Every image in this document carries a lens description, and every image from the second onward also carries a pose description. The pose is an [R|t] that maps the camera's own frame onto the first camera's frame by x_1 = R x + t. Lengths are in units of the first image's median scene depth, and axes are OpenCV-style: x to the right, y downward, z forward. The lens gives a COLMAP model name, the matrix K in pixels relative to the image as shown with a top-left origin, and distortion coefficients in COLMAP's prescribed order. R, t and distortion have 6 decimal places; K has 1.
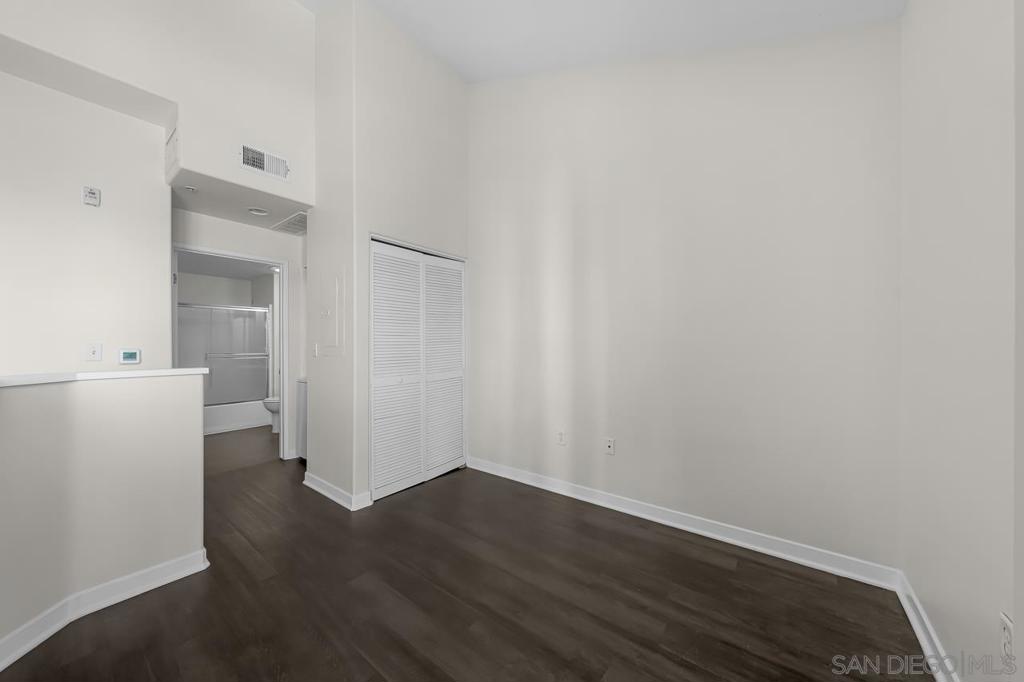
lens RADIAL K [[347.9, 0, 511.8], [0, 347.9, 341.6], [0, 0, 1]] dist [-0.001500, 0.000017]
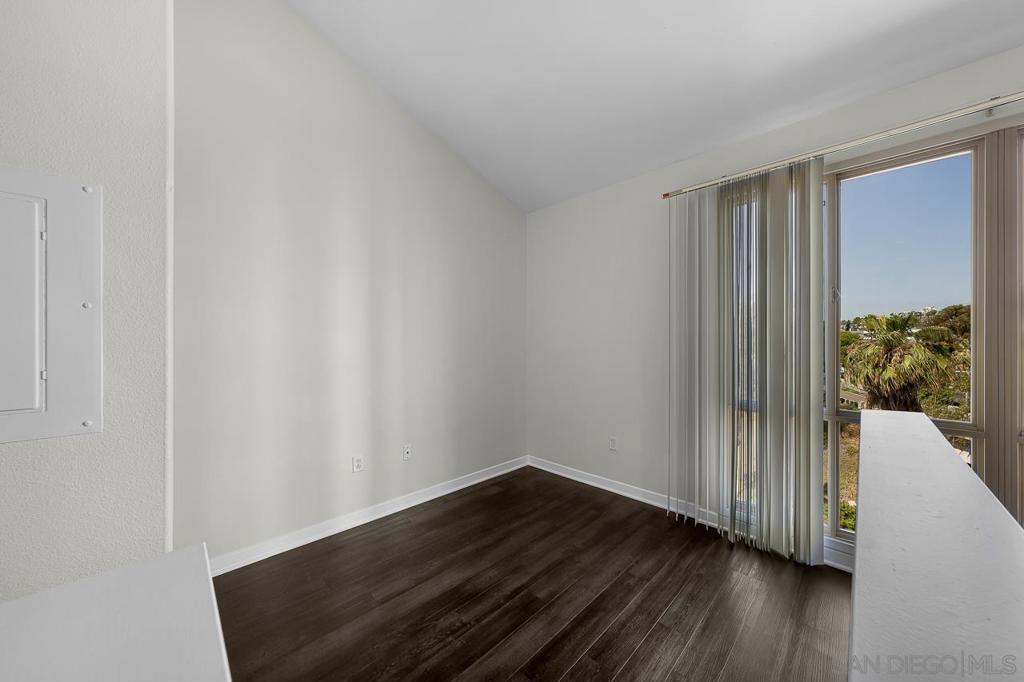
lens RADIAL K [[347.9, 0, 503.9], [0, 347.9, 340.5], [0, 0, 1]] dist [-0.001500, 0.000017]
pose [[0.160257, 0.008187, 0.987041, -0.884177], [-0.006853, 0.999951, -0.007182, -0.058127], [-0.987052, -0.005613, 0.160305, 0.597849]]
